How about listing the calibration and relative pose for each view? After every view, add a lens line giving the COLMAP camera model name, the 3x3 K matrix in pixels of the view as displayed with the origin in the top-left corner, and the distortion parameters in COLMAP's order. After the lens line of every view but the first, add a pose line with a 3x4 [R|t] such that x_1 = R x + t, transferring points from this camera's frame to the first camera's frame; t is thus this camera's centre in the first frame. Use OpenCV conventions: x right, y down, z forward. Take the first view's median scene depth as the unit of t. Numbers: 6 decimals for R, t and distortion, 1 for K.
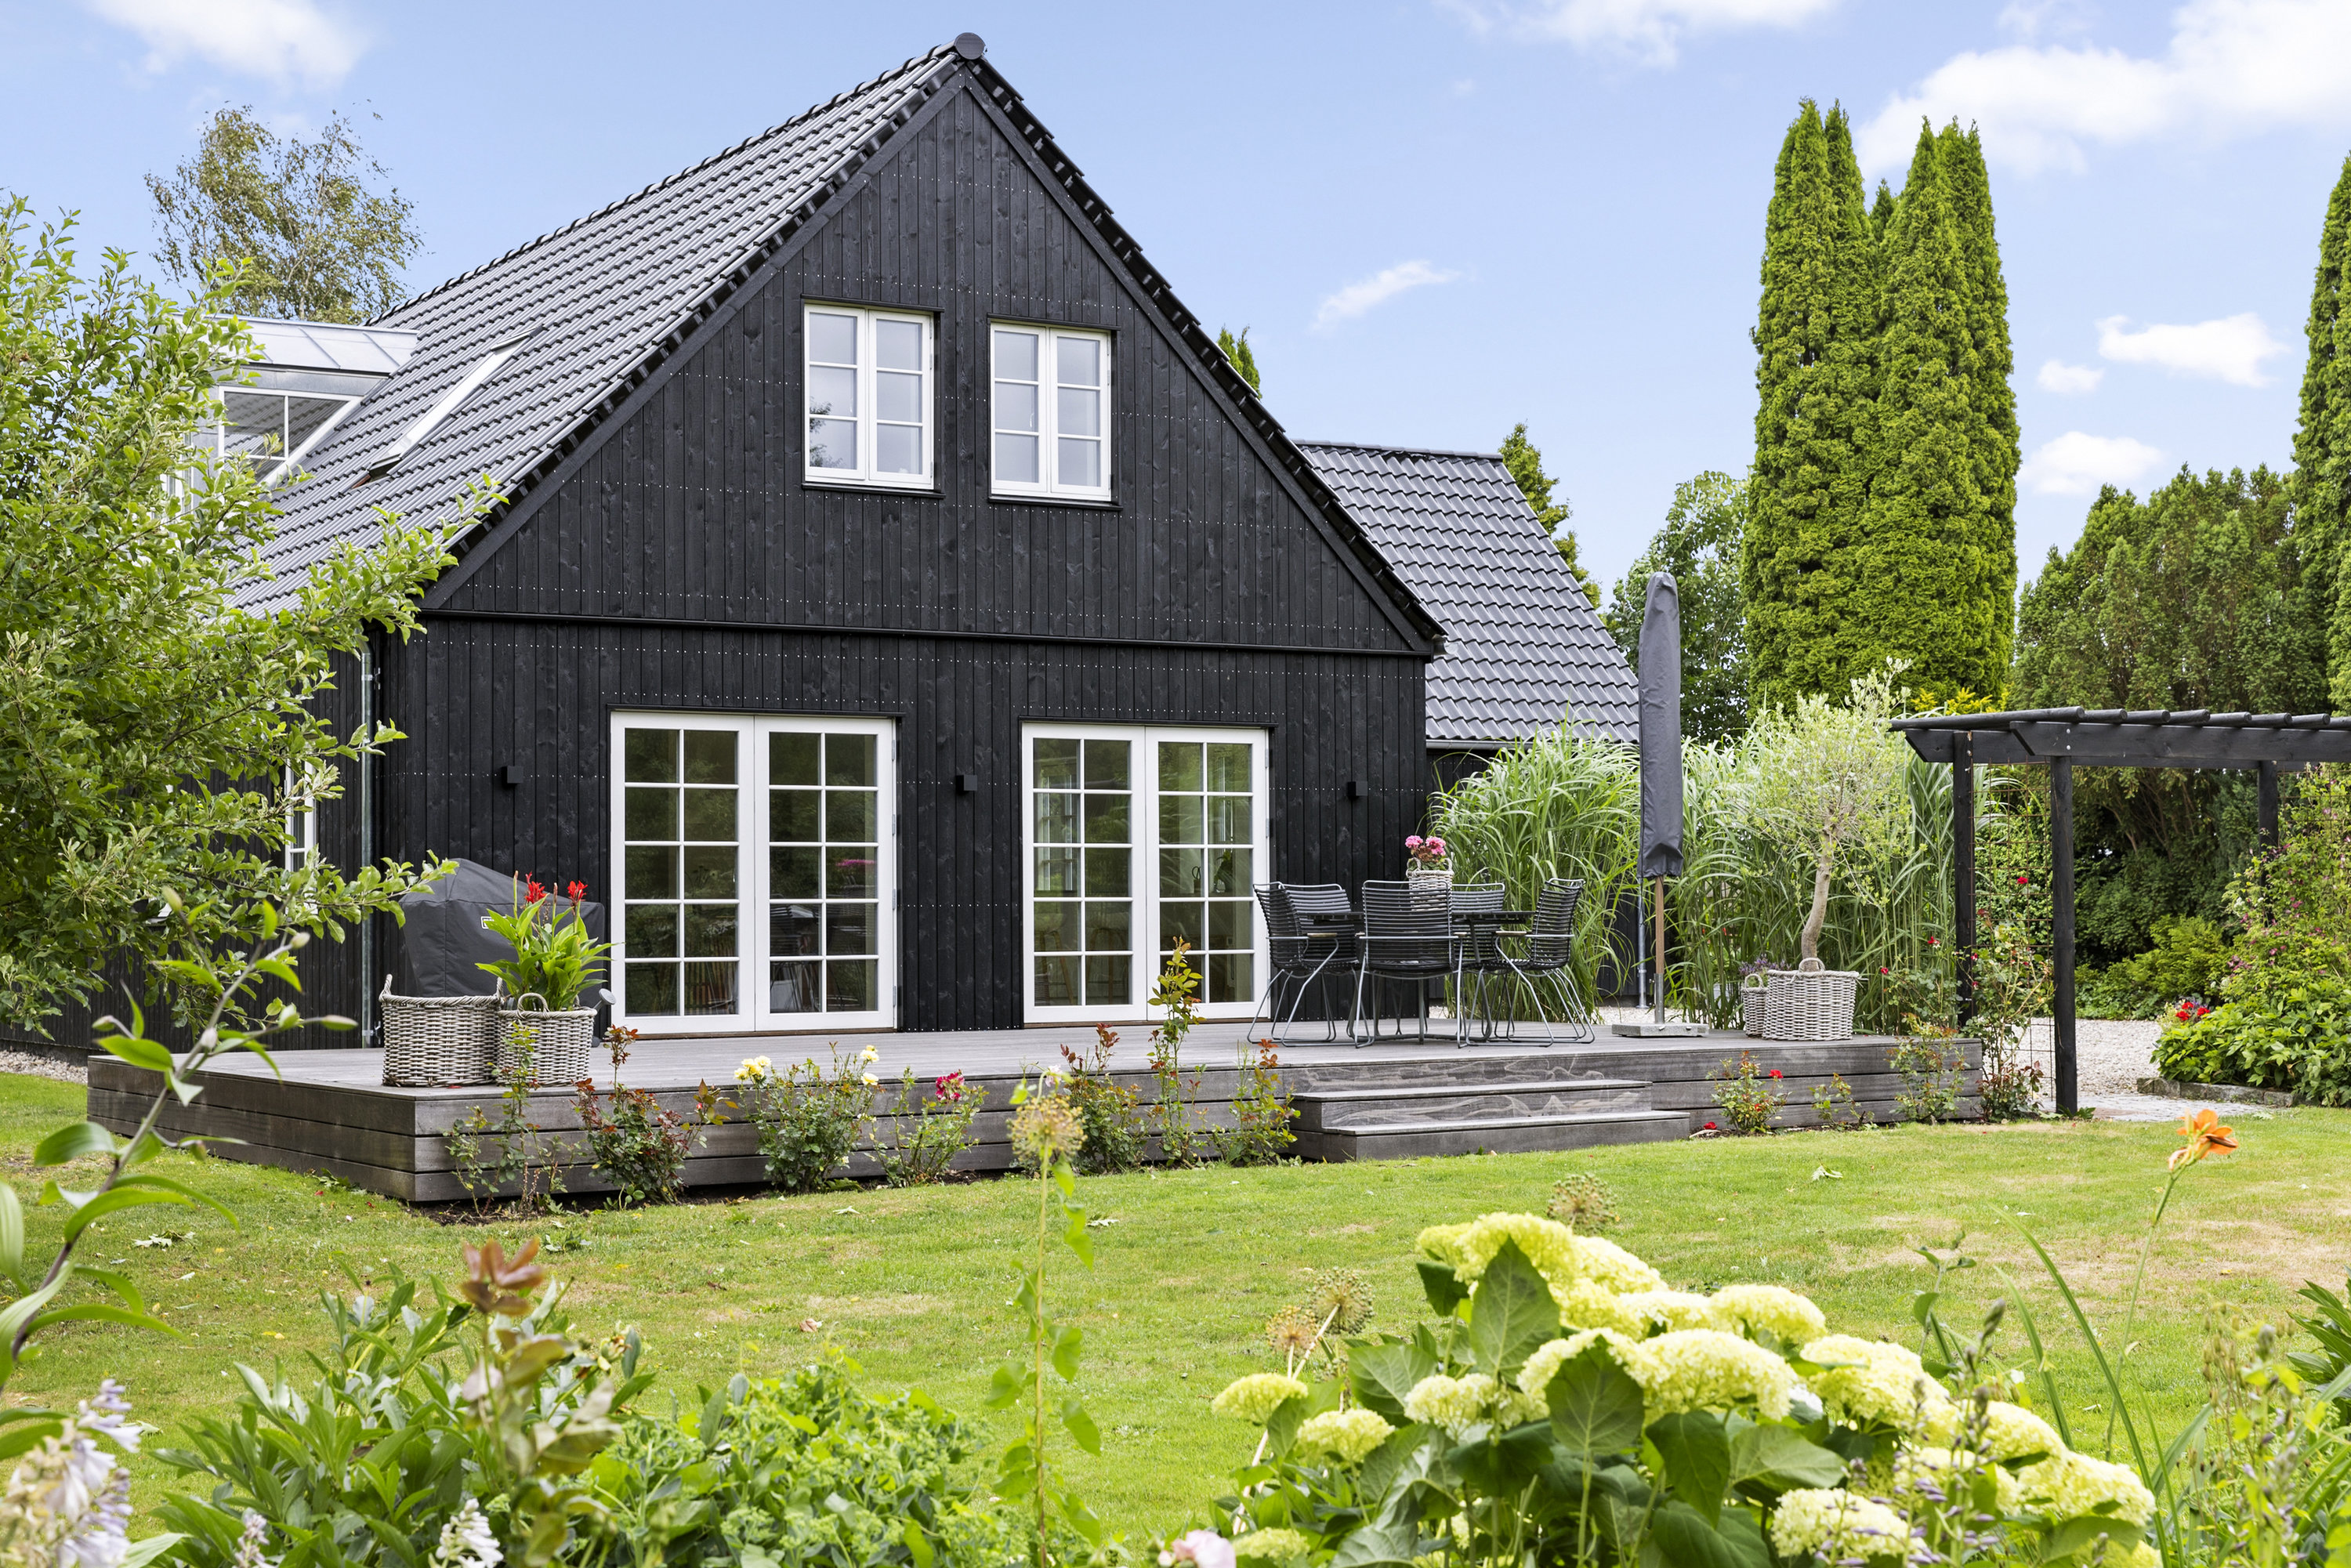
lens RADIAL K [[3418.5, 0, 1175.5], [0, 3418.5, 784.0], [0, 0, 1]] dist [0.020234, 0.003578]
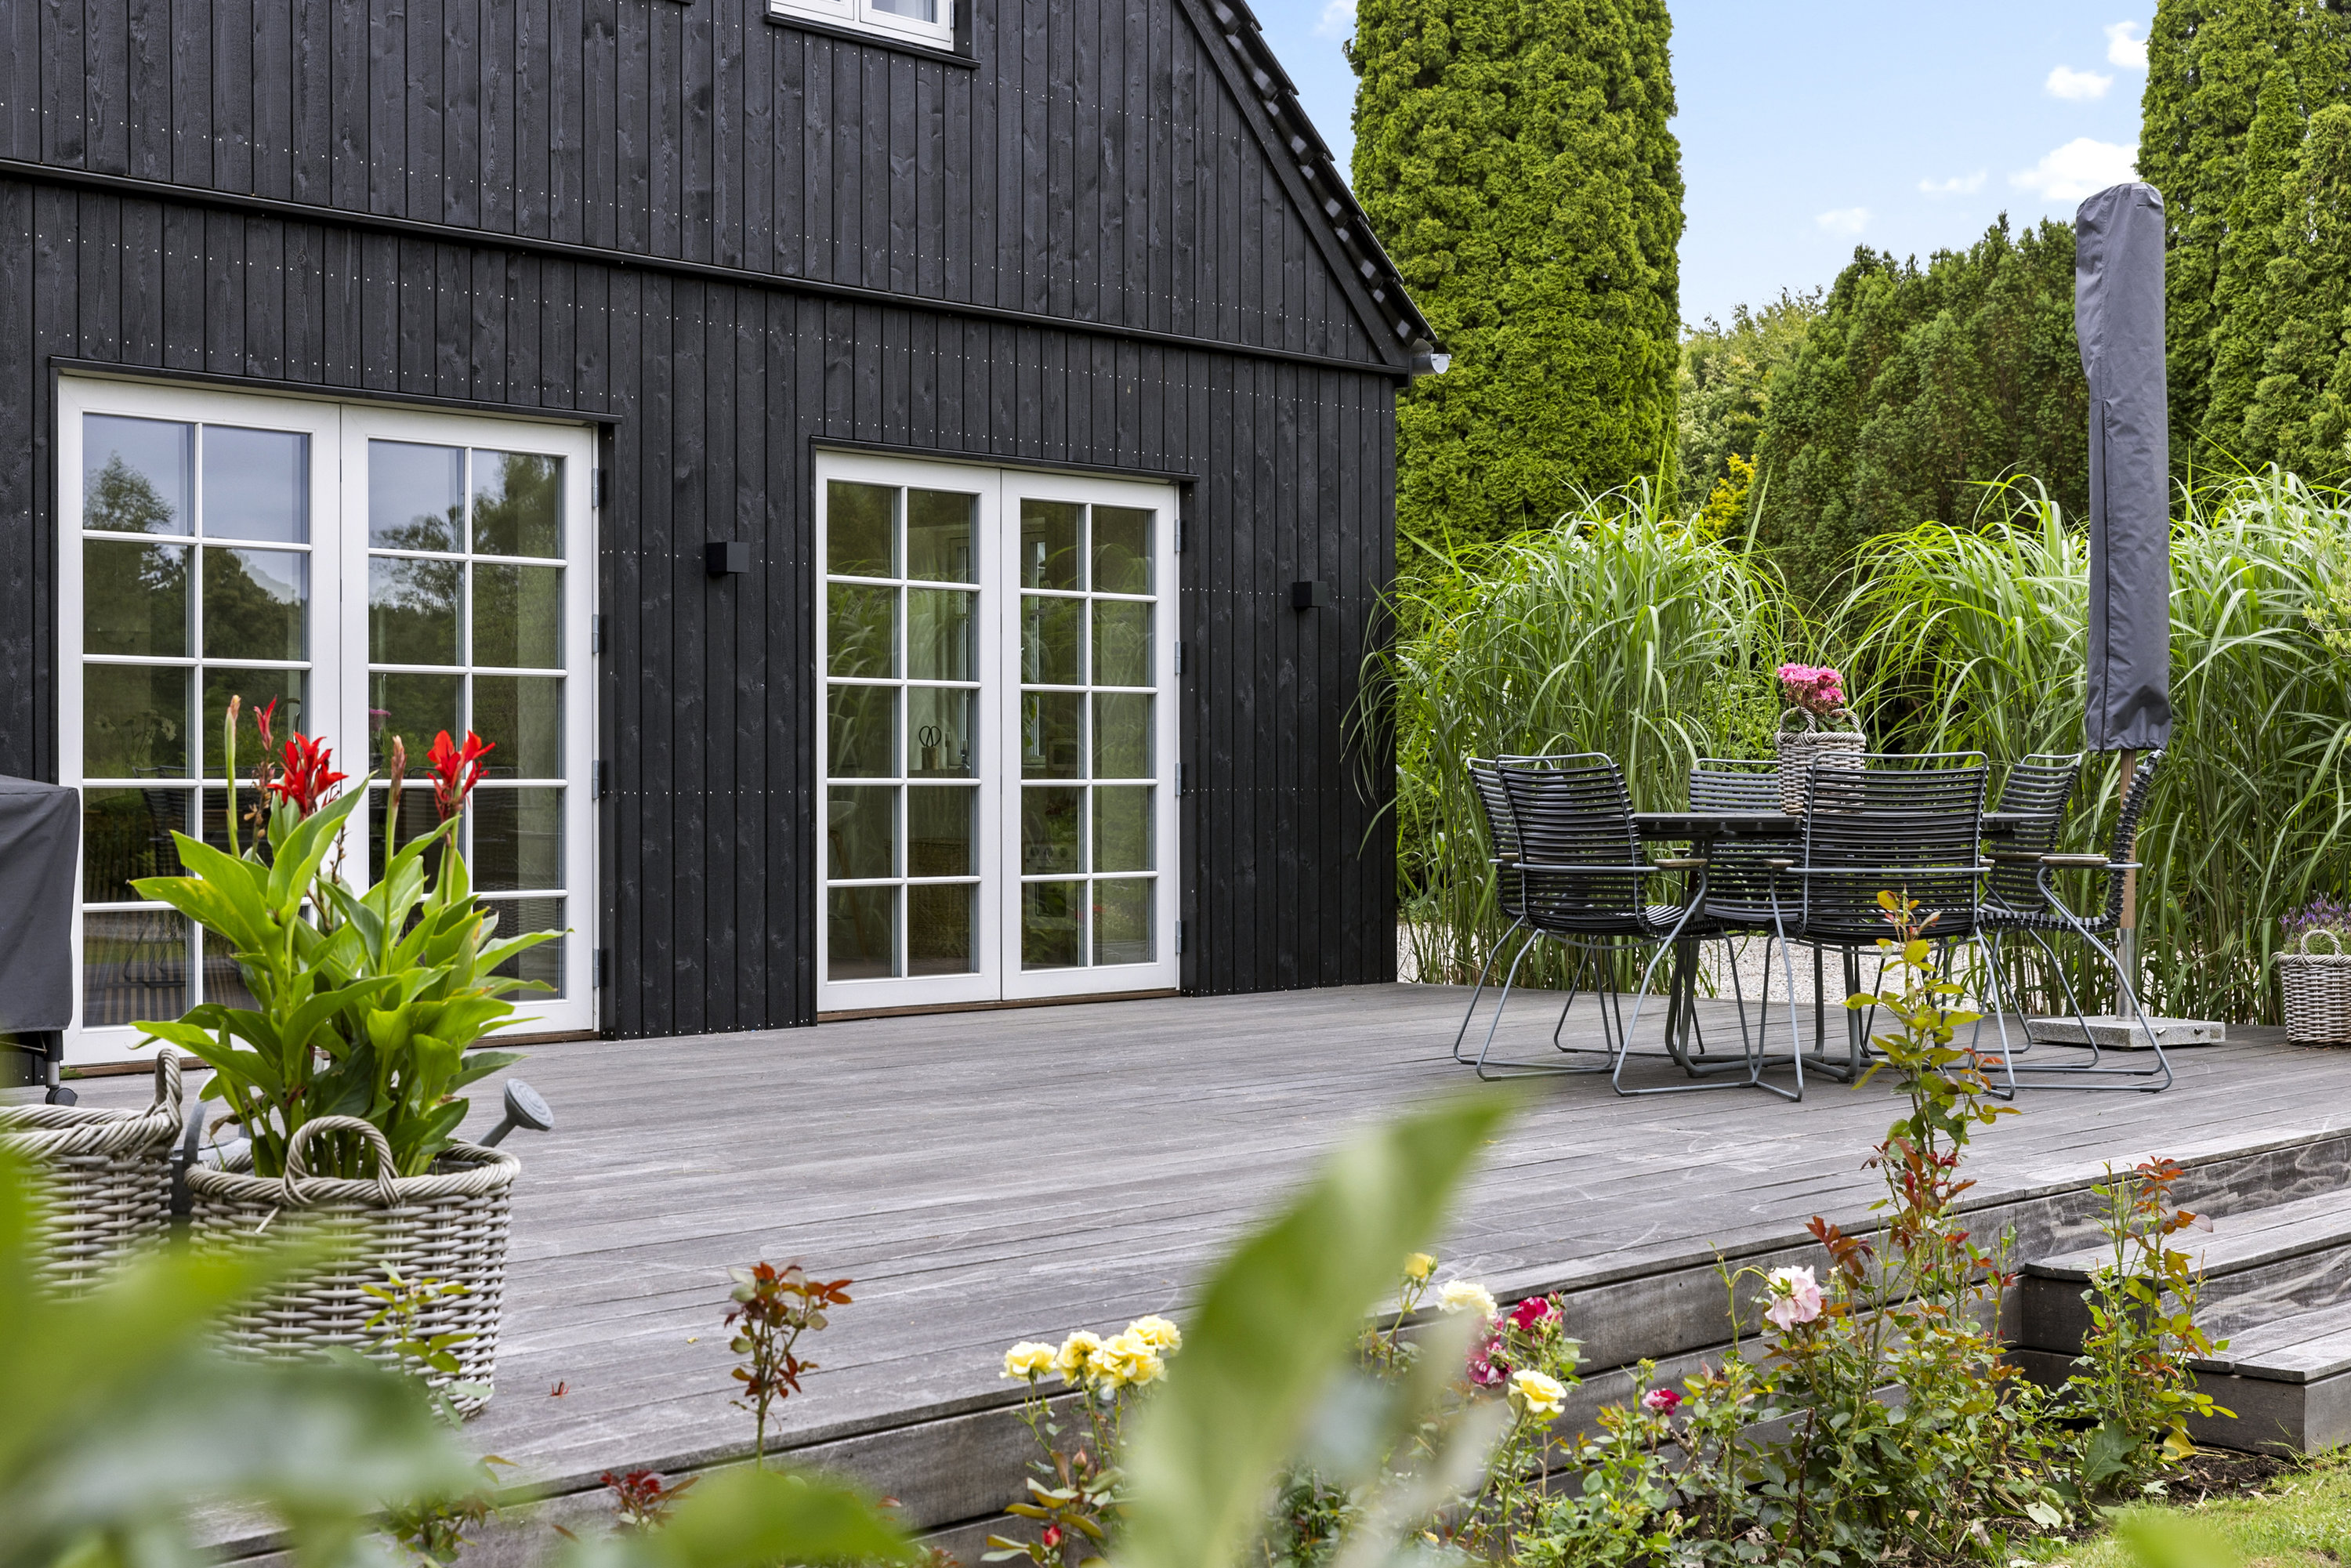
lens RADIAL K [[3332.9, 0, 1175.5], [0, 3332.9, 784.0], [0, 0, 1]] dist [-0.008884, 0.033151]
pose [[0.959745, 0.005148, 0.280825, -0.134821], [-0.015637, 0.999261, 0.035123, 0.014934], [-0.280437, -0.038100, 0.959116, 0.481002]]
